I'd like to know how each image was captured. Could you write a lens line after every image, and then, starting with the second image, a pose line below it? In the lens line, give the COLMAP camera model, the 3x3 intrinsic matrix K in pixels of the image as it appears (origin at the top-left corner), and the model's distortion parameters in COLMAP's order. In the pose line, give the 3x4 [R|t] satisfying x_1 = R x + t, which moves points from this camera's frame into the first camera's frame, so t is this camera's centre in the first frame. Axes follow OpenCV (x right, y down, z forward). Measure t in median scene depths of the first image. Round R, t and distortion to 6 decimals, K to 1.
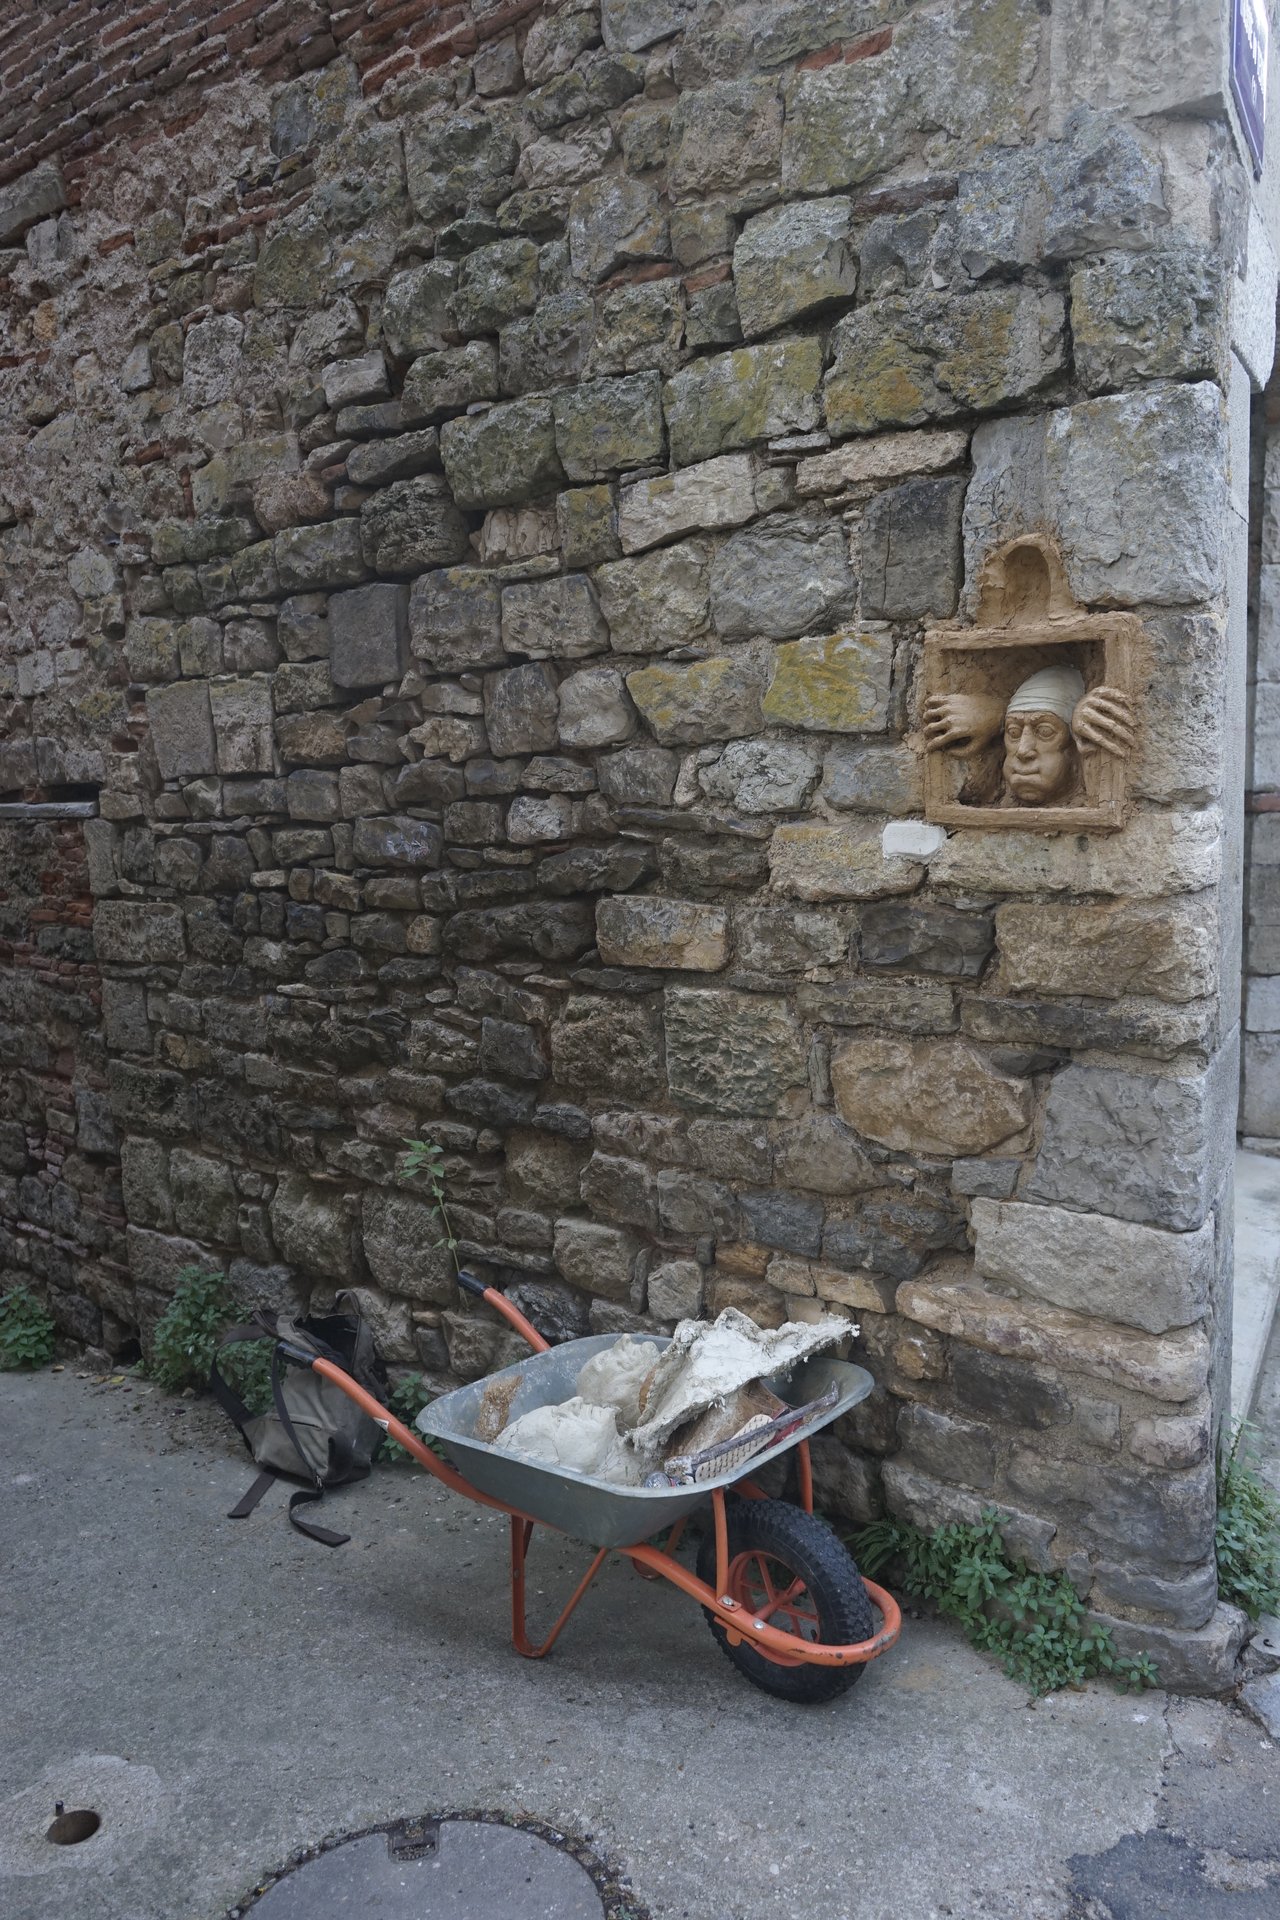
lens RADIAL K [[1520.0, 0, 640.9], [0, 1520.0, 957.4], [0, 0, 1]] dist [-0.013474, 0.013823]
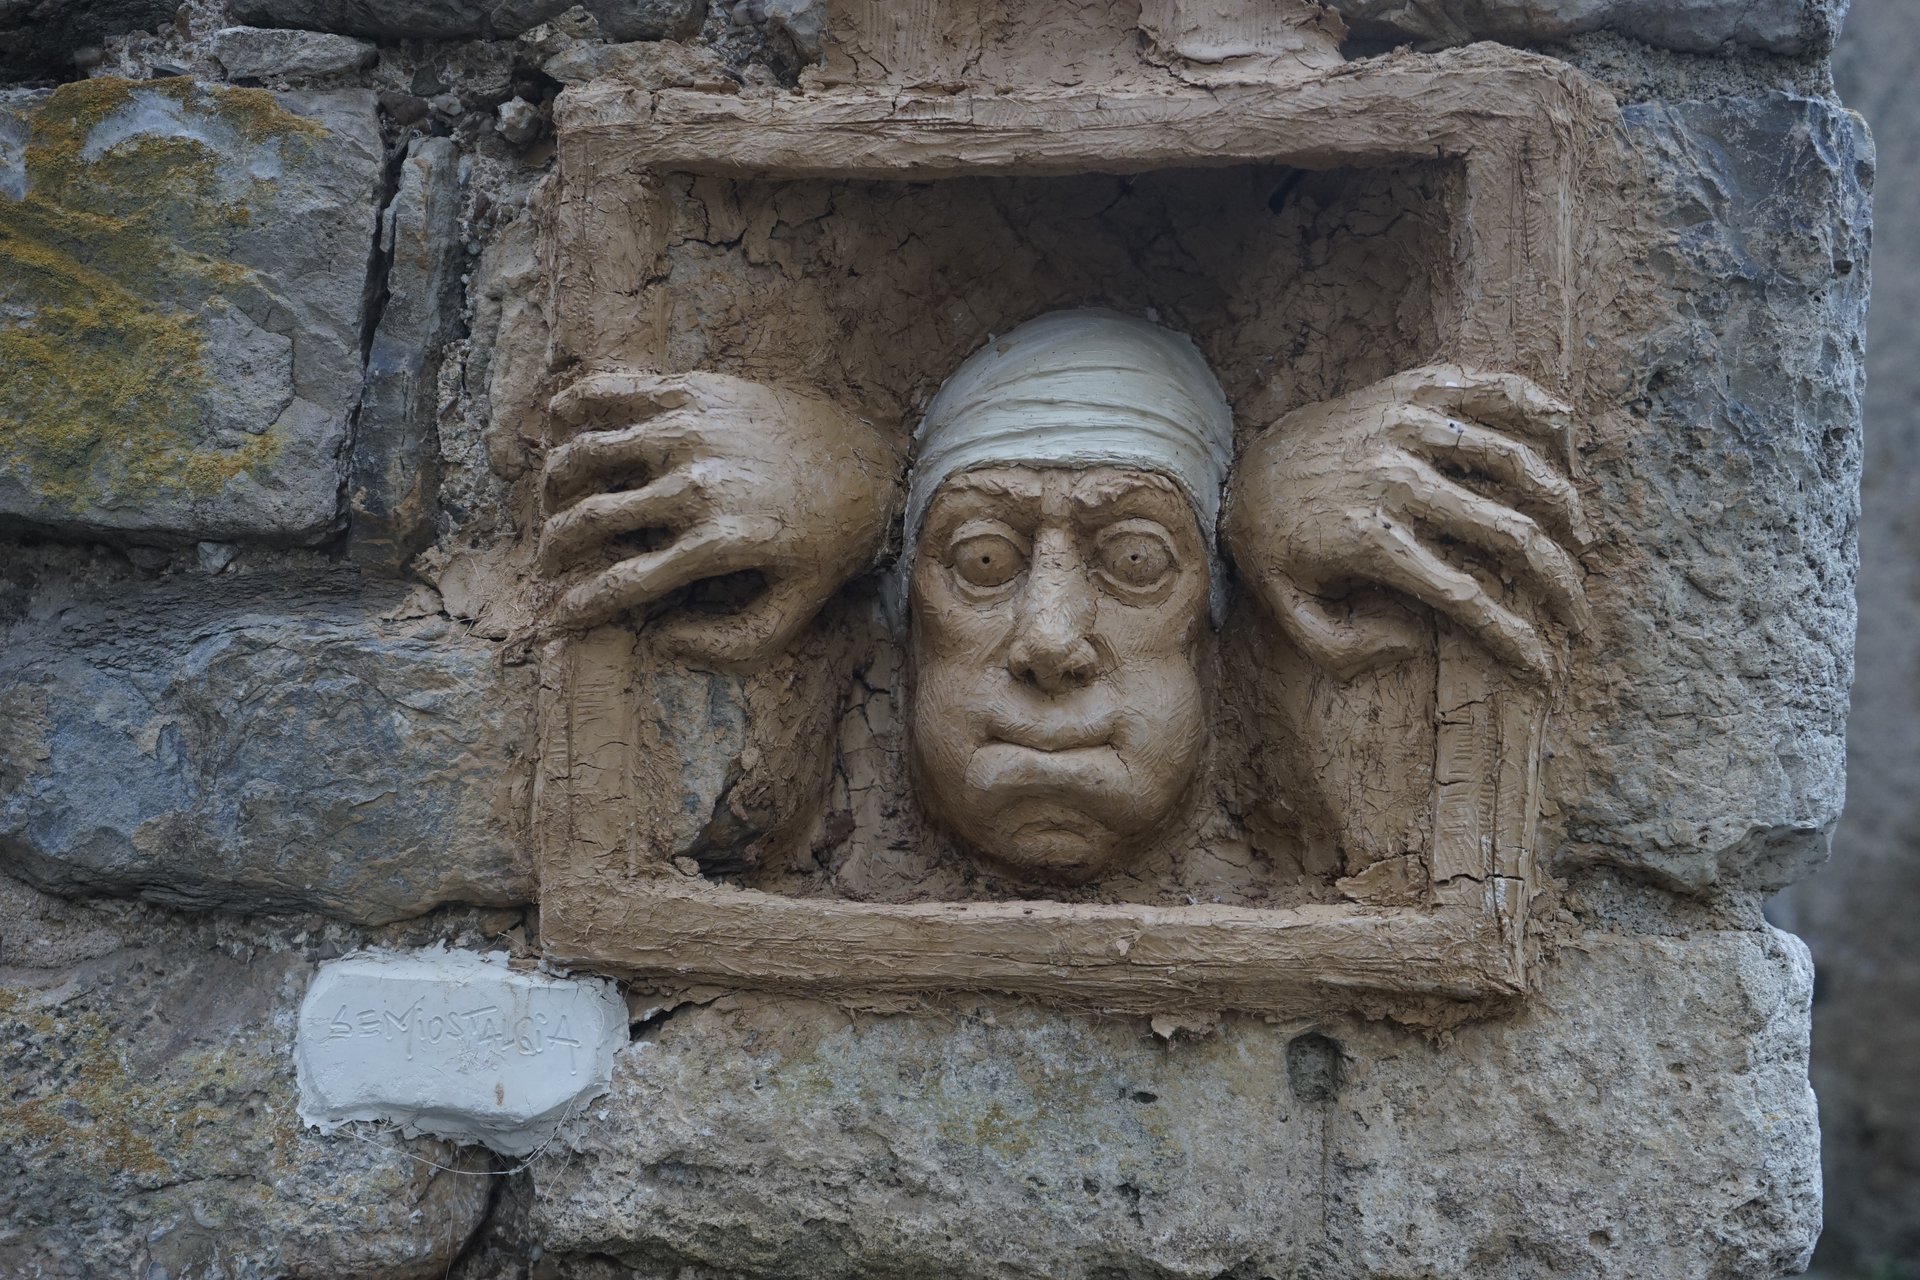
lens RADIAL K [[2195.0, 0, 958.2], [0, 2195.0, 635.6], [0, 0, 1]] dist [0.003503, 0.000000]
pose [[0.817173, 0.067418, 0.572436, 0.059079], [0.042511, 0.983382, -0.176503, -0.079195], [-0.574823, 0.168569, 0.800727, 0.732763]]
